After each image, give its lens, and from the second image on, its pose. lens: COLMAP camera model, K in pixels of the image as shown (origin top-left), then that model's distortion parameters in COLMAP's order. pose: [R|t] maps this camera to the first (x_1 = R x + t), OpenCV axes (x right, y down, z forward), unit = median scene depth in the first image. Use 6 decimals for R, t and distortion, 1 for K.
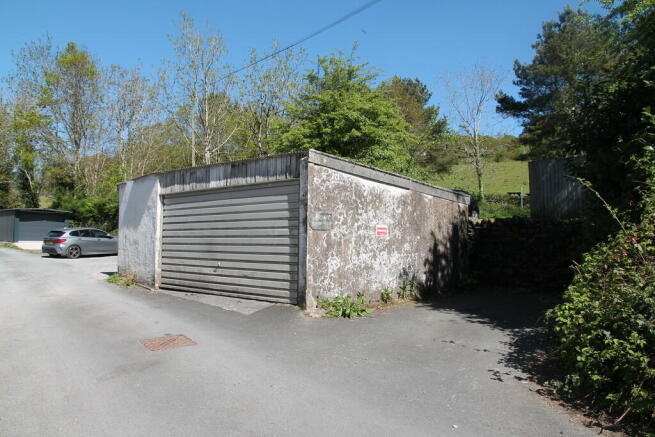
lens RADIAL K [[479.2, 0, 327.8], [0, 479.2, 215.9], [0, 0, 1]] dist [-0.036009, 0.013267]
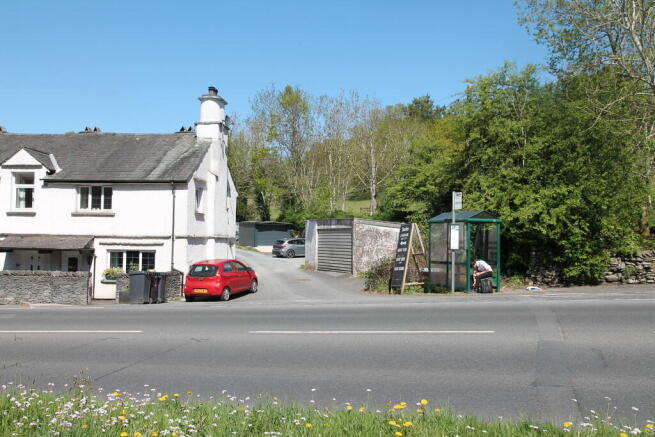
lens RADIAL K [[666.7, 0, 327.4], [0, 666.7, 219.4], [0, 0, 1]] dist [0.008543, 0.000000]
pose [[0.895478, -0.014255, -0.444877, 0.557631], [0.023749, 0.999594, 0.015774, -0.070136], [0.444472, -0.024691, 0.895453, -0.917689]]
